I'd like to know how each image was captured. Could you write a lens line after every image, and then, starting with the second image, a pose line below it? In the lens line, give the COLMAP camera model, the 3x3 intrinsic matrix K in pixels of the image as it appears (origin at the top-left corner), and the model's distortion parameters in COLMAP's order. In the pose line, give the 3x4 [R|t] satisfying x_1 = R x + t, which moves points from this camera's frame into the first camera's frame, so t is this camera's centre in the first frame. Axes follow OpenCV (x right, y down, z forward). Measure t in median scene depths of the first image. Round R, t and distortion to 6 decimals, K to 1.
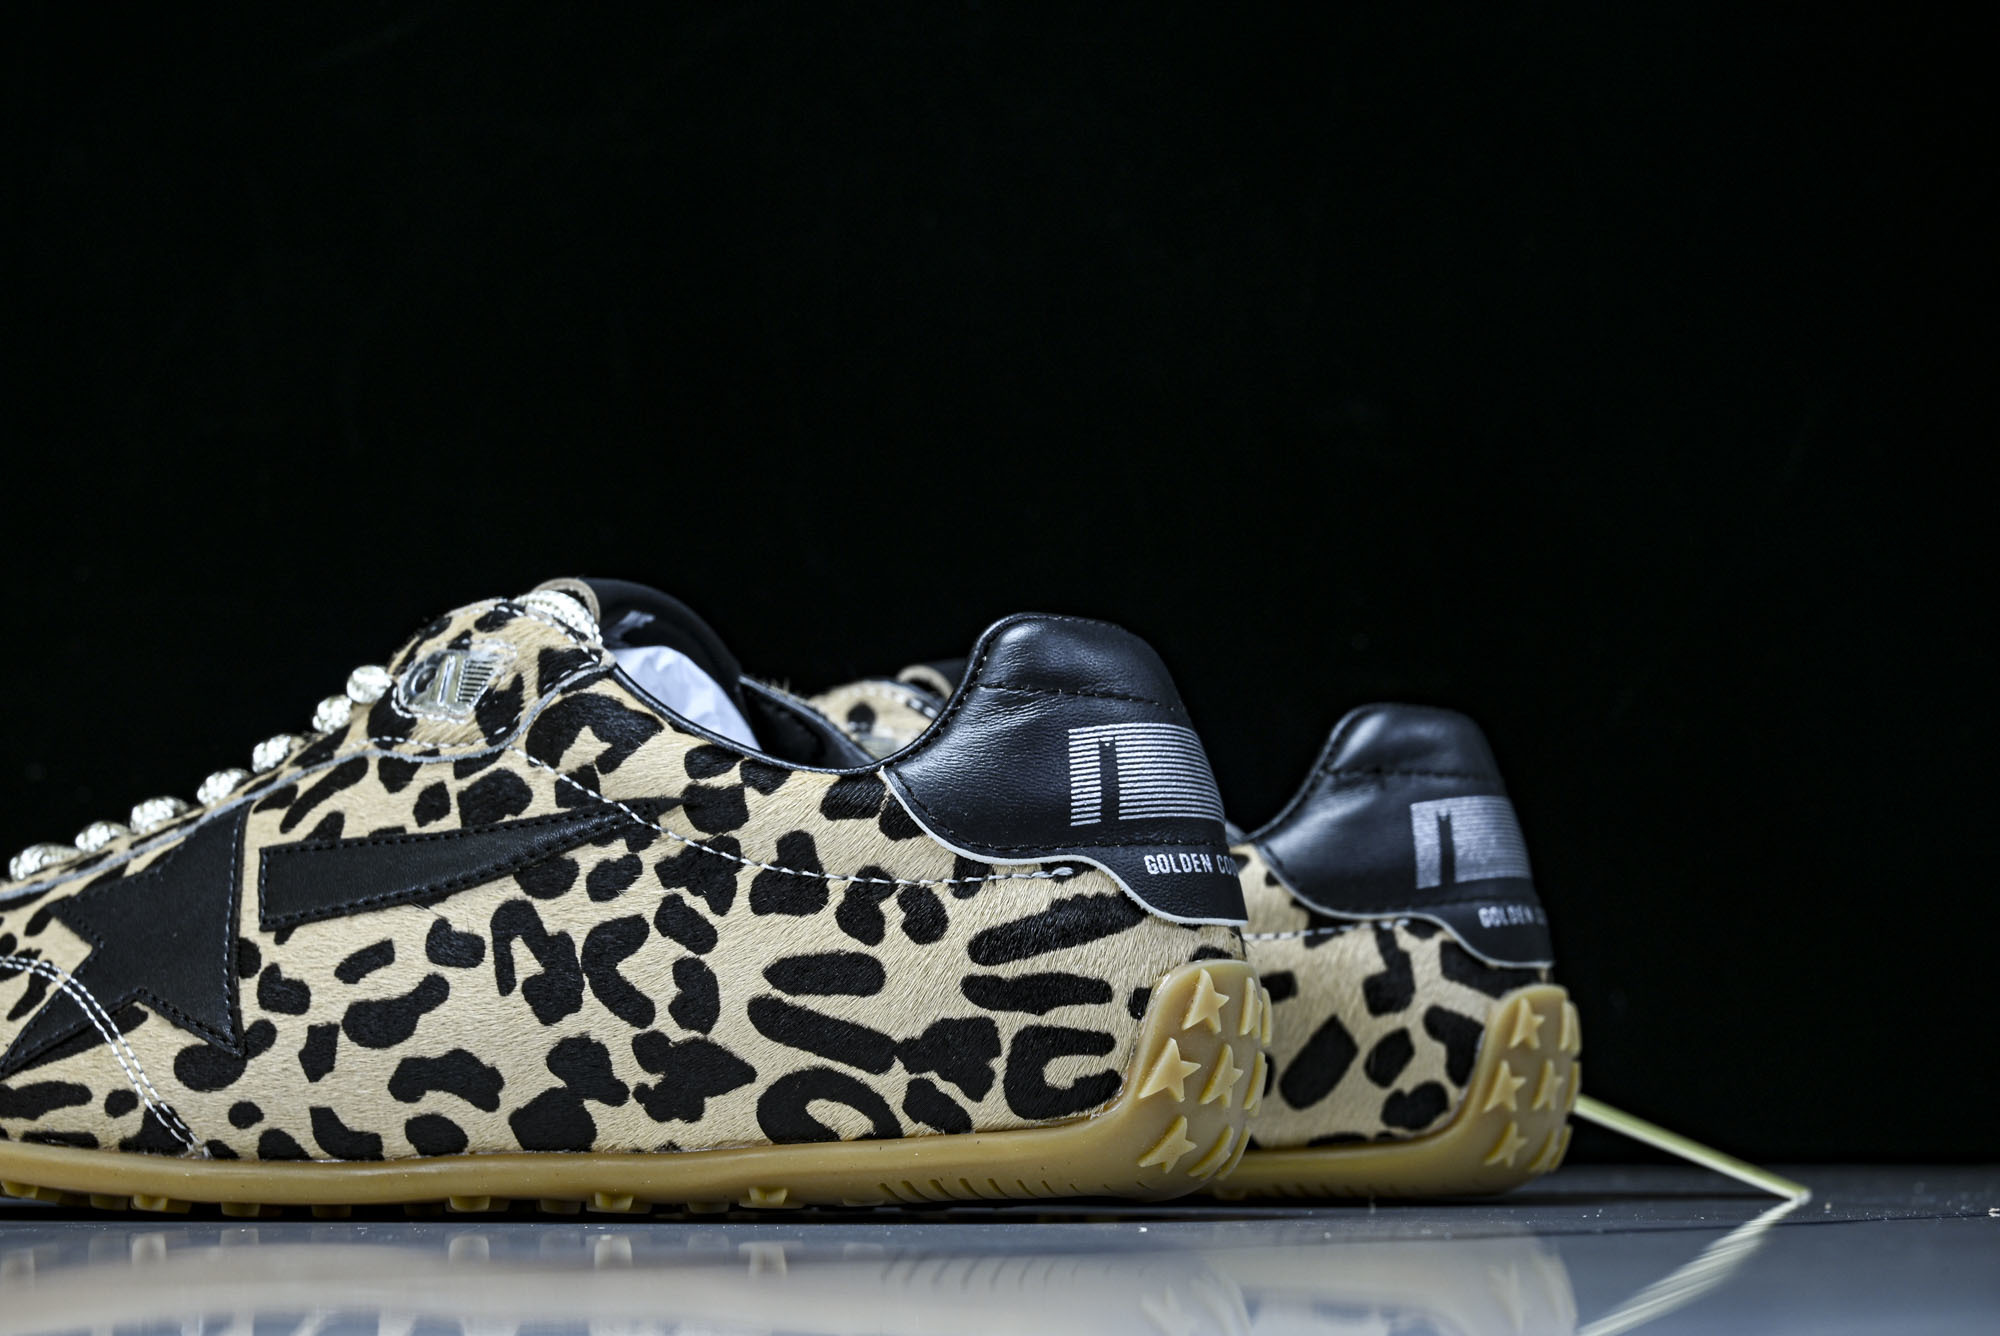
lens RADIAL K [[3273.8, 0, 1005.5], [0, 3273.8, 690.0], [0, 0, 1]] dist [0.020930, 0.000000]
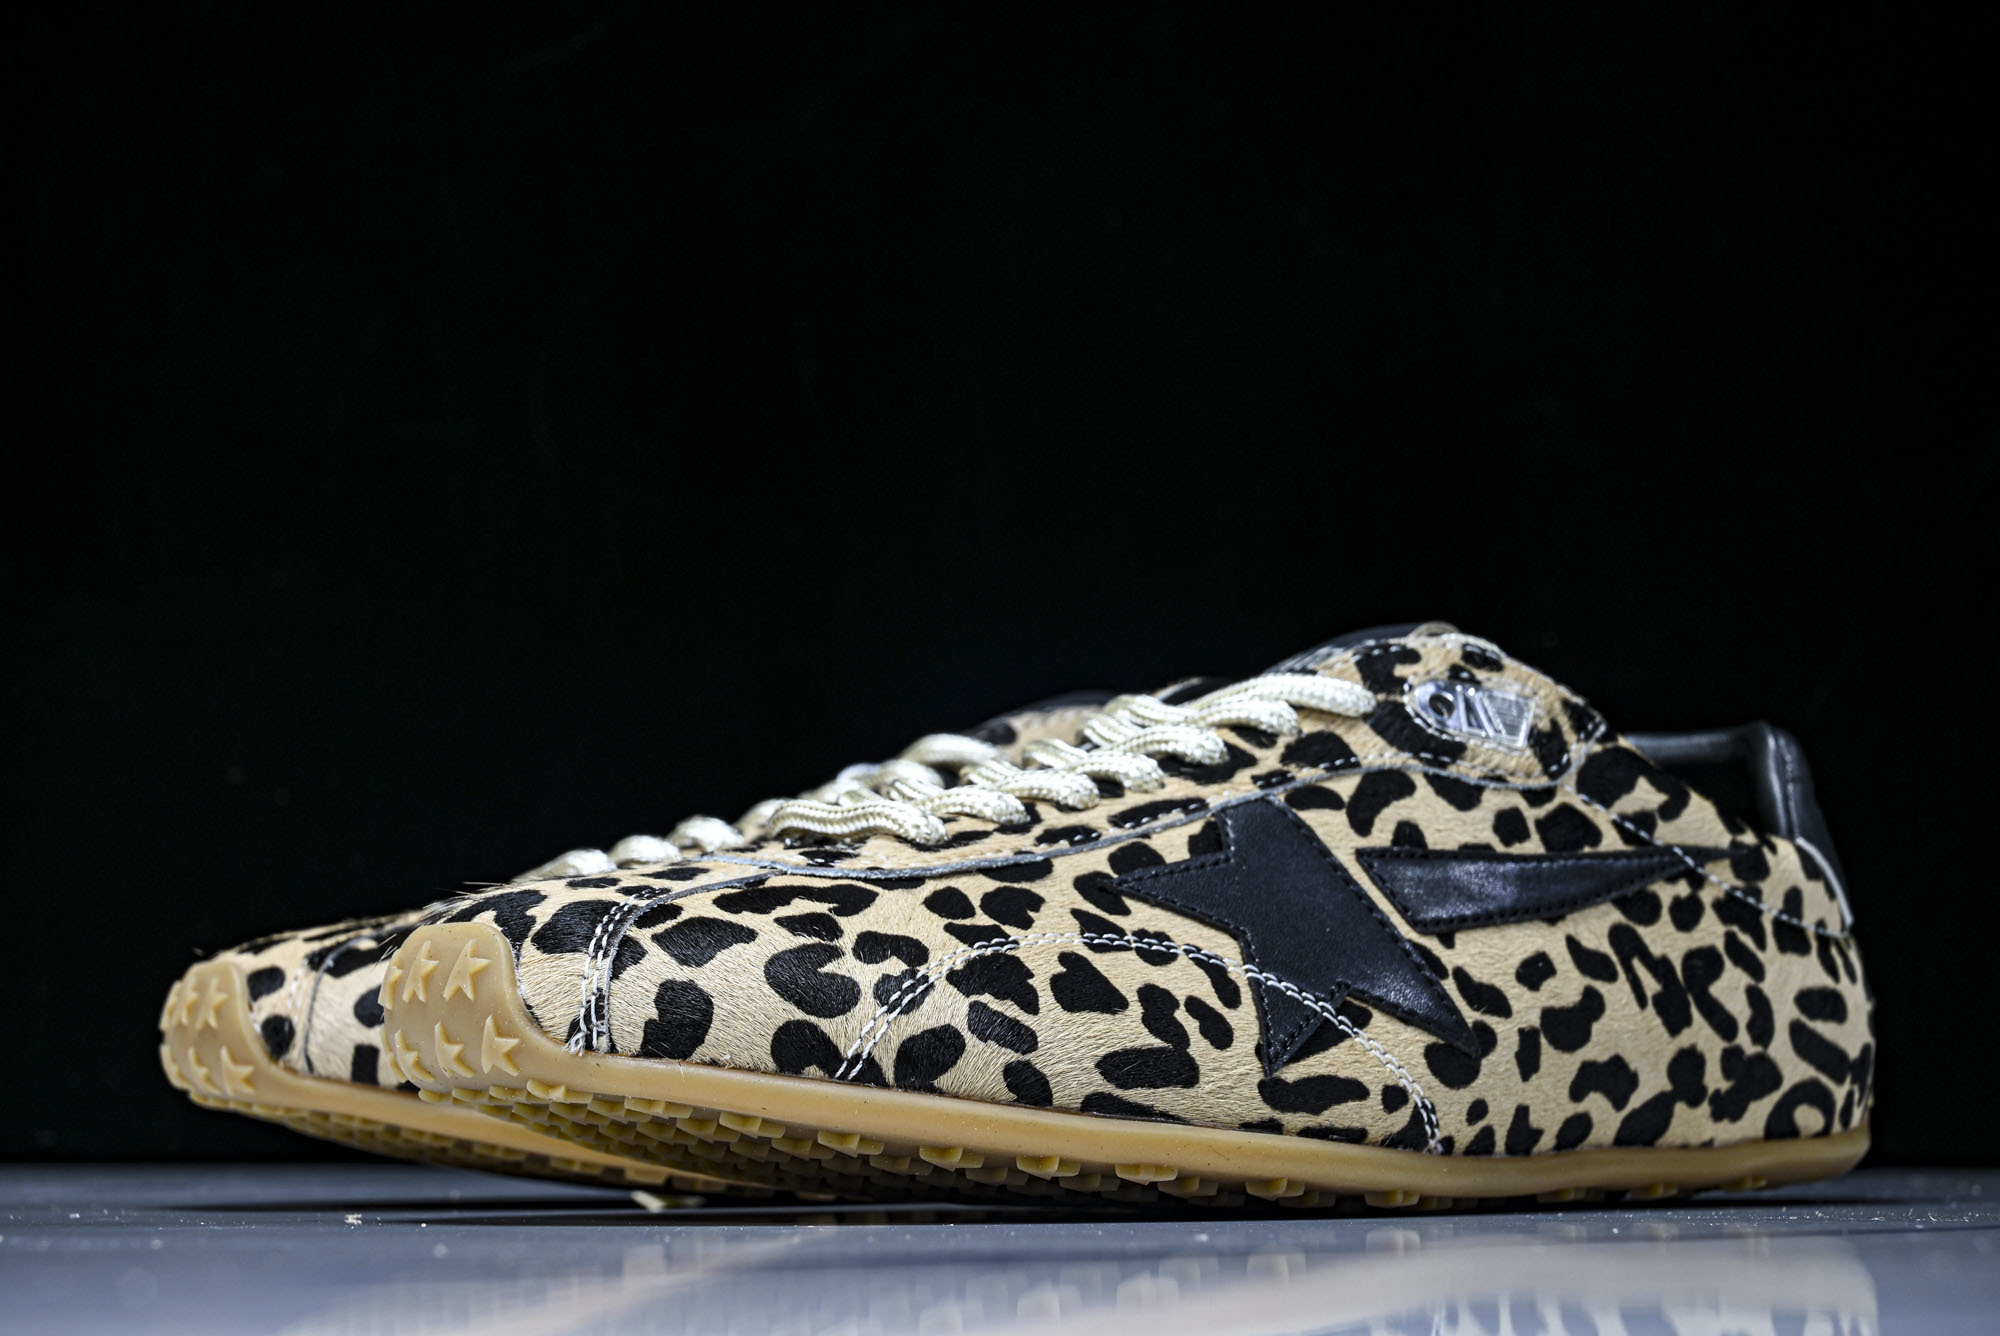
lens RADIAL K [[3273.8, 0, 1003.0], [0, 3273.8, 610.7], [0, 0, 1]] dist [0.020930, 0.000000]
pose [[0.451684, 0.144287, 0.880433, -1.260815], [-0.116607, 0.987918, -0.102079, 0.097825], [-0.884525, -0.056557, 0.463052, 0.672636]]
